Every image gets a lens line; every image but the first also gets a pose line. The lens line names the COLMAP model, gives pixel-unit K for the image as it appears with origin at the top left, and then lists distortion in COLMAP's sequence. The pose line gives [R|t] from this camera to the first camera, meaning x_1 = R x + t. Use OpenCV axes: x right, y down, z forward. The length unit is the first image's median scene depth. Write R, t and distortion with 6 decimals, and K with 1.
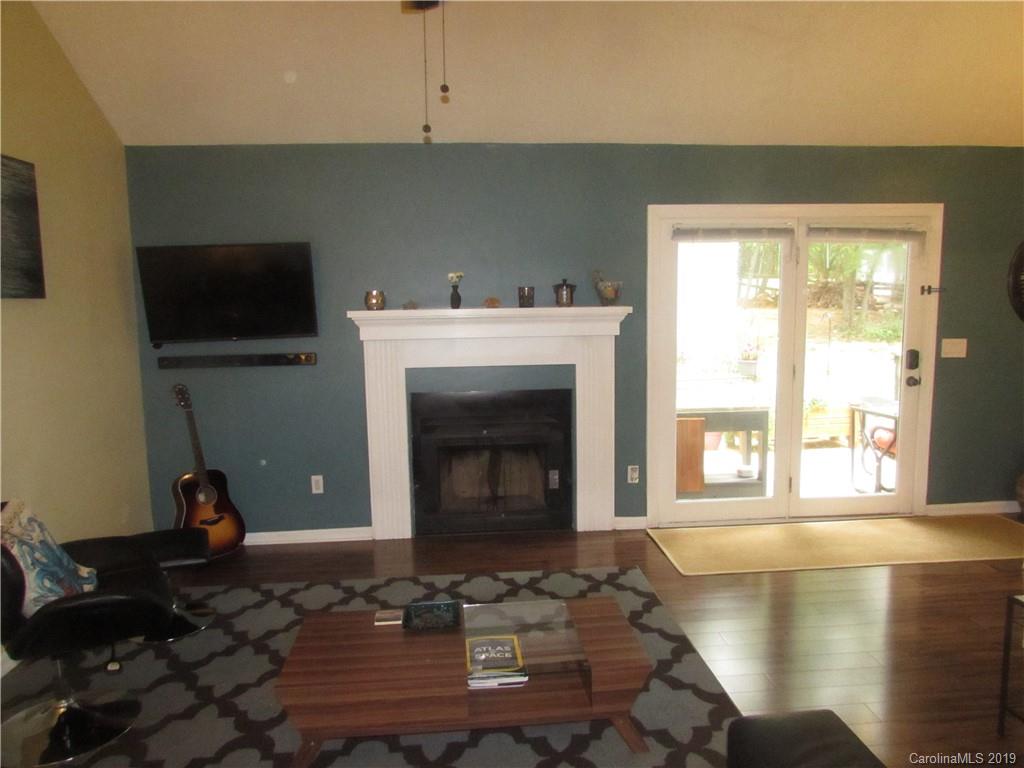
lens RADIAL K [[733.1, 0, 507.3], [0, 733.1, 391.8], [0, 0, 1]] dist [-0.011270, 0.004005]
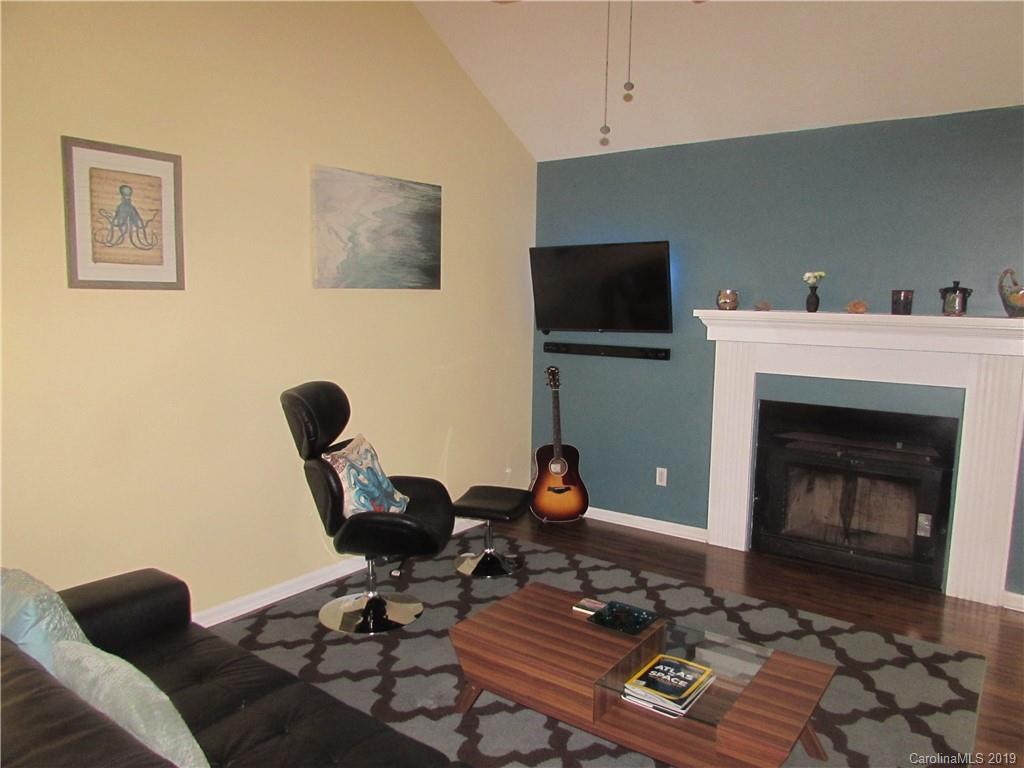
lens RADIAL K [[727.0, 0, 512.6], [0, 727.0, 386.2], [0, 0, 1]] dist [-0.018371, 0.002644]
pose [[0.753905, 0.108262, -0.648002, 0.237228], [-0.109166, 0.993261, 0.038938, -0.017110], [0.647850, 0.041385, 0.760643, 0.085758]]
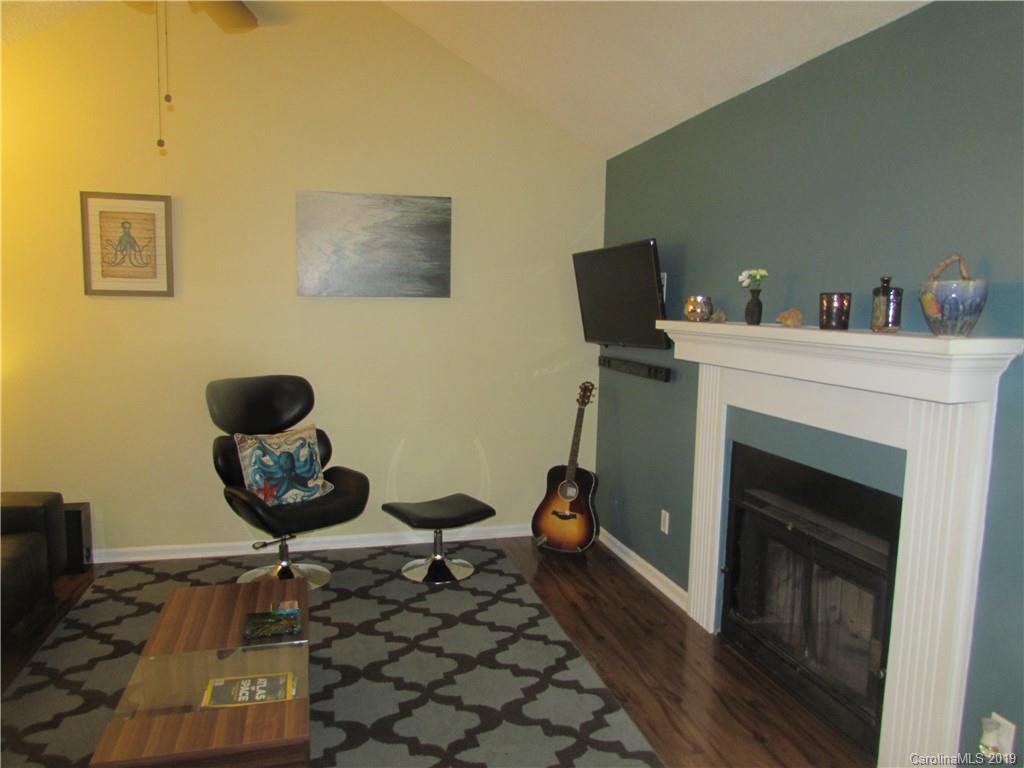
lens RADIAL K [[724.7, 0, 516.5], [0, 724.7, 385.6], [0, 0, 1]] dist [-0.026796, -0.000490]
pose [[0.184583, 0.130950, -0.974054, 0.524041], [-0.145492, 0.983805, 0.104690, -0.095749], [0.971988, 0.122393, 0.200646, 0.661733]]
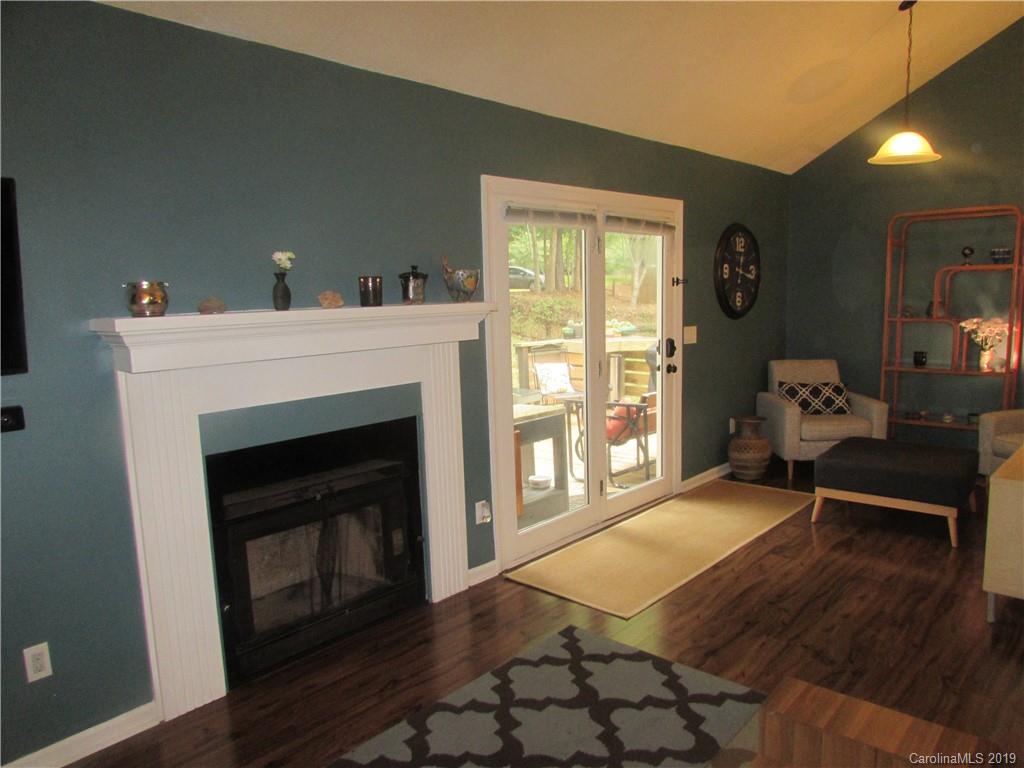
lens RADIAL K [[727.0, 0, 512.6], [0, 727.0, 386.2], [0, 0, 1]] dist [-0.018371, 0.002644]
pose [[0.736301, -0.096668, 0.669714, -0.343553], [0.111214, 0.993572, 0.021143, -0.039245], [-0.667452, 0.058914, 0.742318, 0.407285]]
